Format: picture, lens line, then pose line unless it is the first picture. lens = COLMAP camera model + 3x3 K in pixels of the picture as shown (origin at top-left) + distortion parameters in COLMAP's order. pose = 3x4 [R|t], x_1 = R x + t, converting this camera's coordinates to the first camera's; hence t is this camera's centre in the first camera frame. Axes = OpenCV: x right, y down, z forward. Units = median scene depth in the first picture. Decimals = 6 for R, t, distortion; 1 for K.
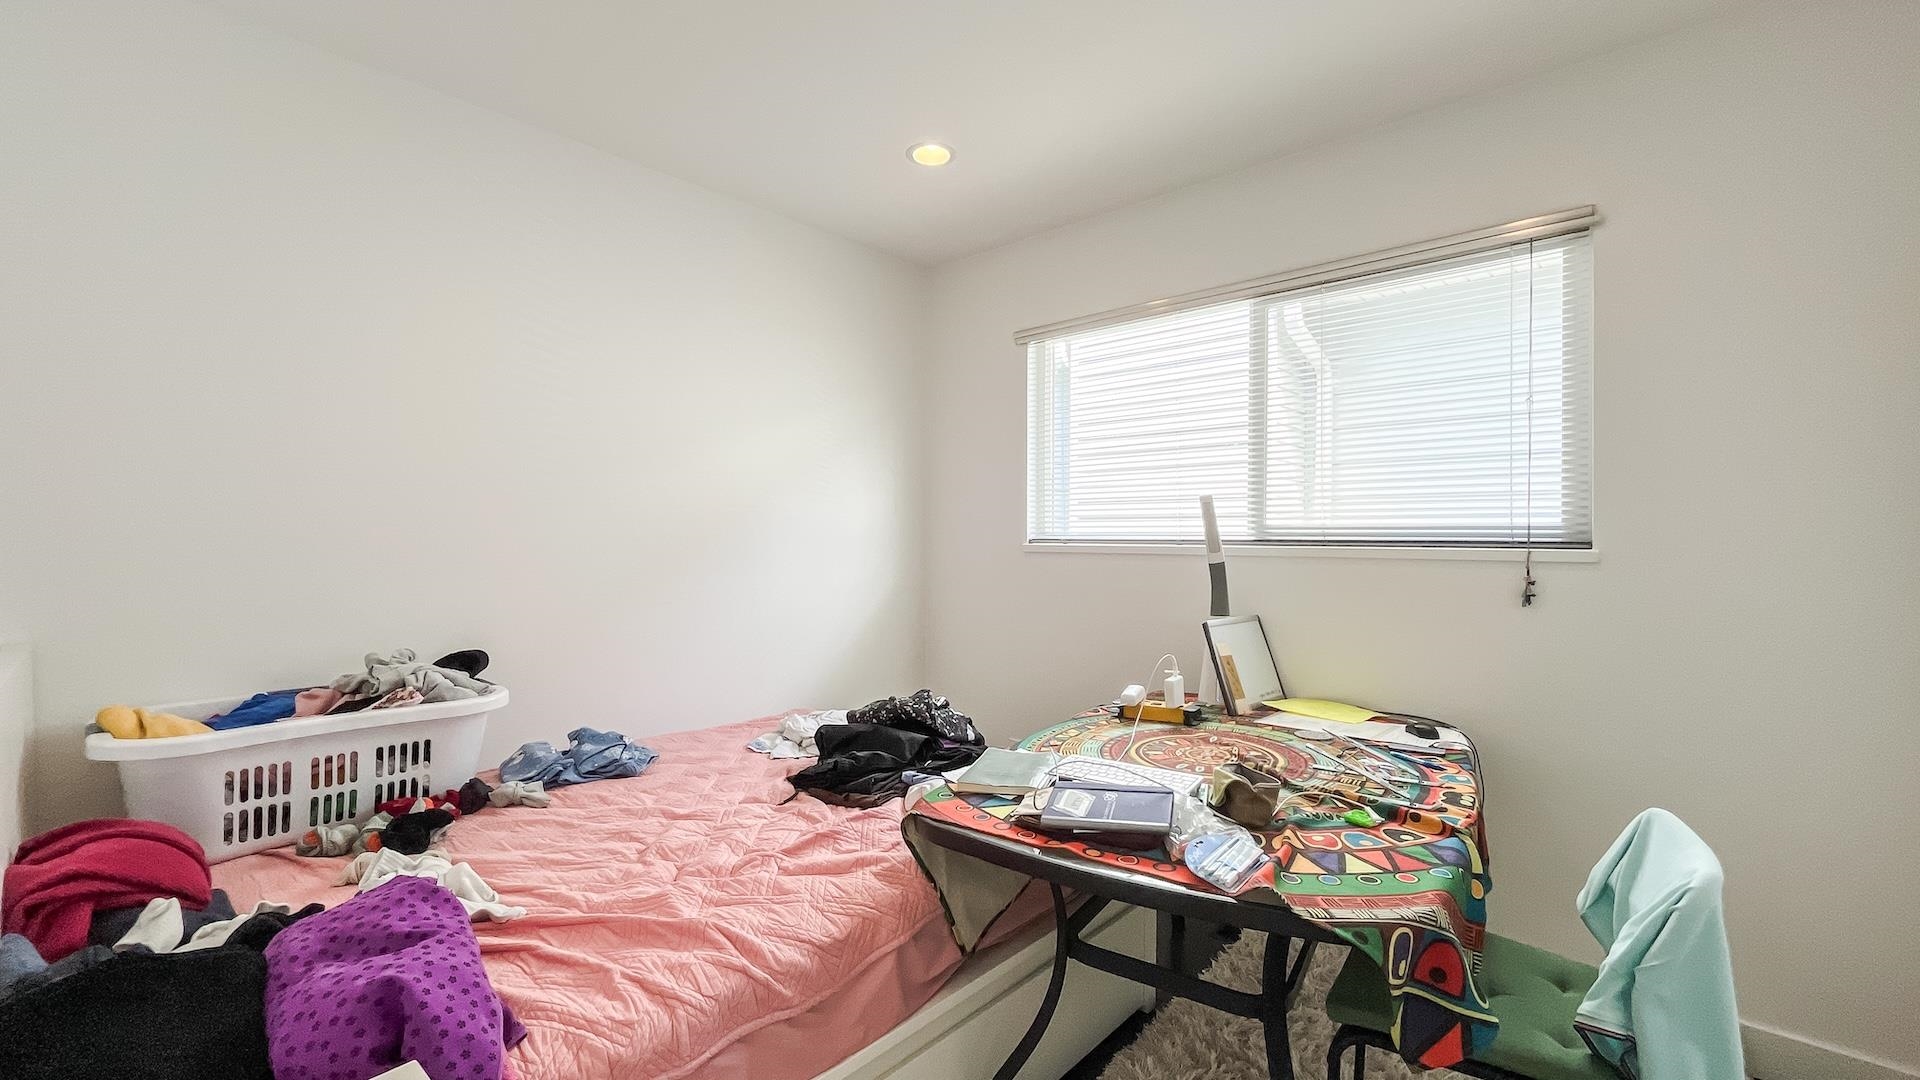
lens RADIAL K [[773.7, 0, 956.6], [0, 773.7, 542.9], [0, 0, 1]] dist [-0.002436, -0.000480]
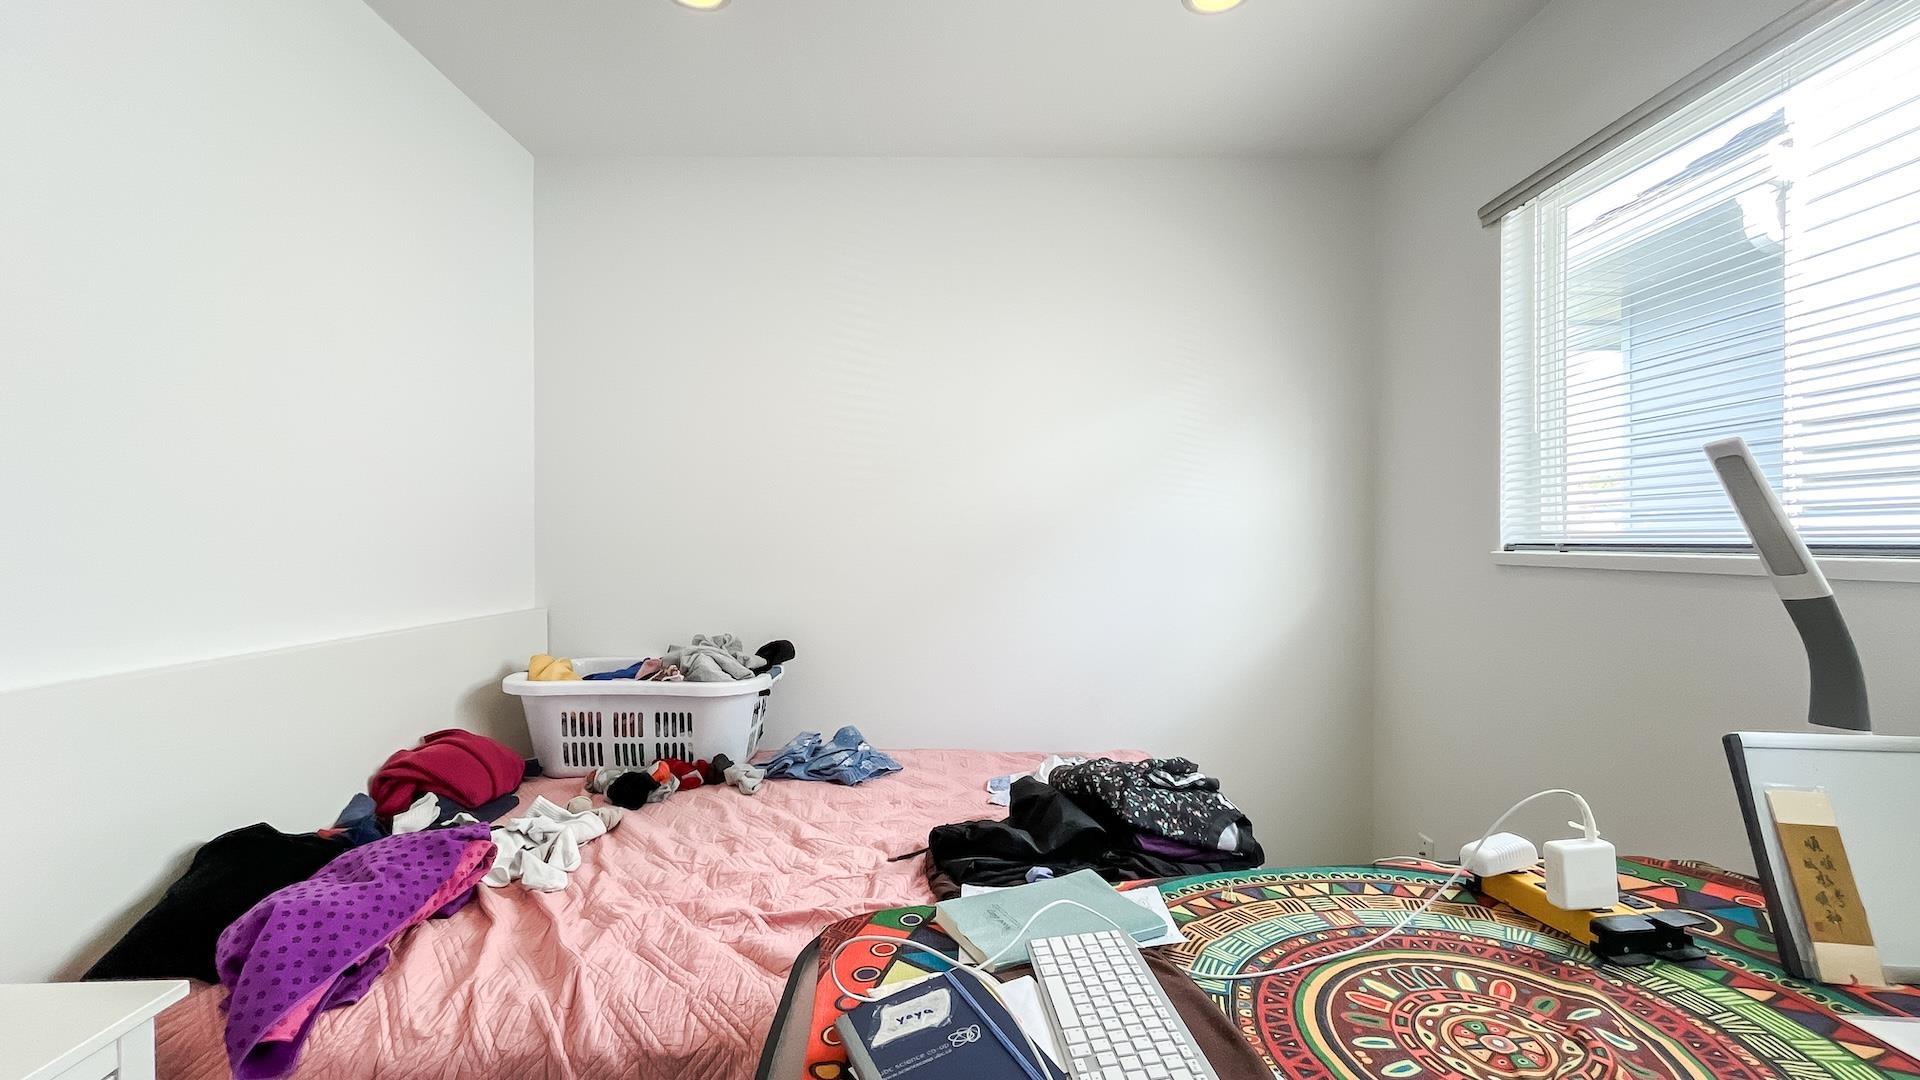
lens RADIAL K [[773.7, 0, 956.6], [0, 773.7, 542.9], [0, 0, 1]] dist [-0.002436, -0.000480]
pose [[0.673379, -0.000023, -0.739297, 0.459256], [-0.006479, 0.999961, -0.005931, 0.001922], [0.739269, 0.008784, 0.673353, 0.515463]]
